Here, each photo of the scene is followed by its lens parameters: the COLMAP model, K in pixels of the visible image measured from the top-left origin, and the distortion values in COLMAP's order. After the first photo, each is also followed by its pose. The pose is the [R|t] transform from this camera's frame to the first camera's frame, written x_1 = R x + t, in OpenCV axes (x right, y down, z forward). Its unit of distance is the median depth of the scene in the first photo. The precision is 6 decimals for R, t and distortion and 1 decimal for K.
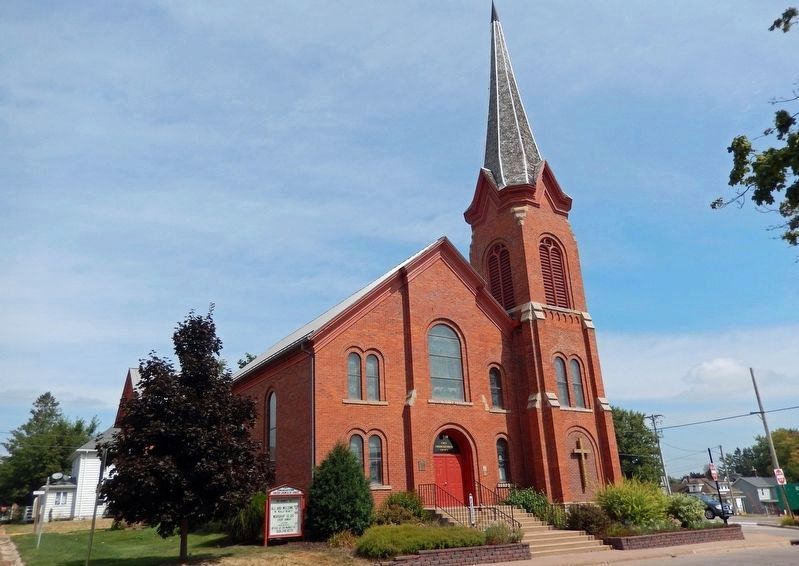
lens RADIAL K [[612.0, 0, 402.9], [0, 612.0, 284.3], [0, 0, 1]] dist [-0.002476, -0.000871]
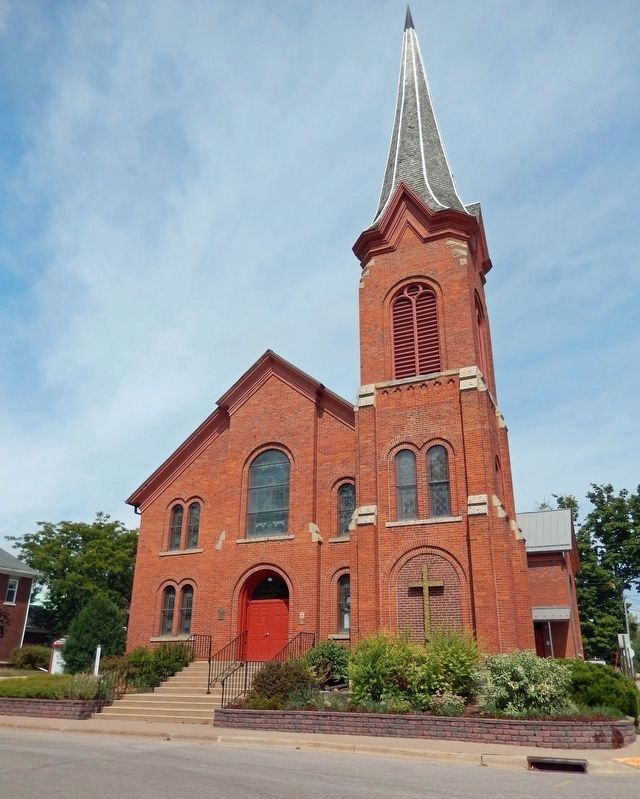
lens RADIAL K [[647.1, 0, 318.7], [0, 647.1, 404.8], [0, 0, 1]] dist [-0.013869, 0.000053]
pose [[0.519045, -0.290531, -0.803856, 0.858157], [0.267663, 0.948406, -0.169946, 0.179668], [0.811756, -0.126953, 0.570030, 0.540603]]
